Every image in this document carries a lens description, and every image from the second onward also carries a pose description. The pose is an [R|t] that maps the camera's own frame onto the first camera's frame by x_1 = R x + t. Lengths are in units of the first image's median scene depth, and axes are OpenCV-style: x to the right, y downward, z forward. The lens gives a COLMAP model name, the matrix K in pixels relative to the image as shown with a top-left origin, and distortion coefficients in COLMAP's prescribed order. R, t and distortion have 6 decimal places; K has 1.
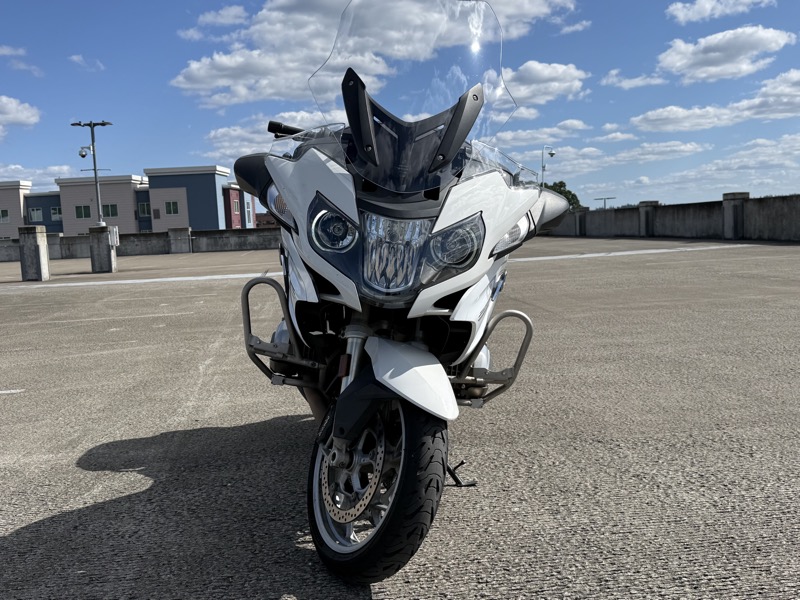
lens RADIAL K [[773.8, 0, 400.0], [0, 773.8, 300.0], [0, 0, 1]] dist [0.099386, -0.000798]
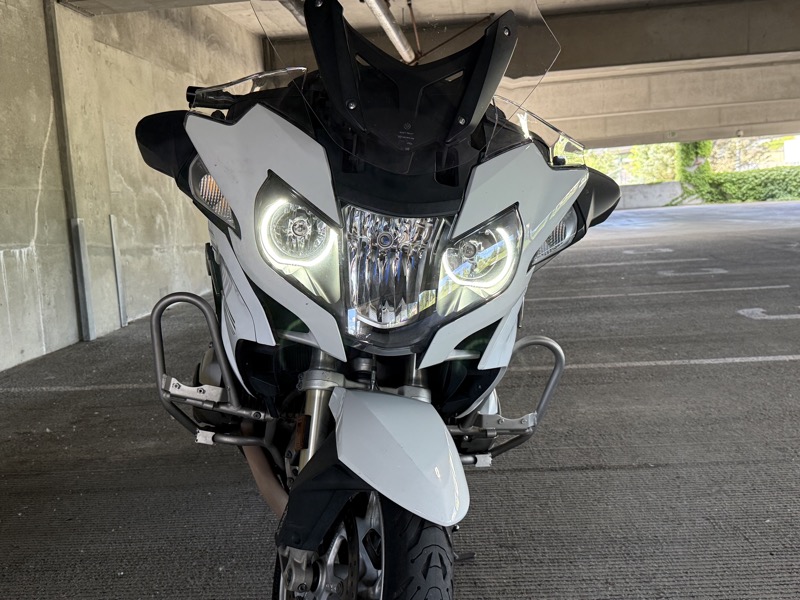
lens RADIAL K [[829.8, 0, 400.0], [0, 829.8, 300.0], [0, 0, 1]] dist [0.197214, -0.002658]
pose [[0.996274, -0.009904, 0.085674, -0.059329], [0.007666, 0.999622, 0.026413, -0.050428], [-0.085903, -0.025658, 0.995973, 0.294022]]
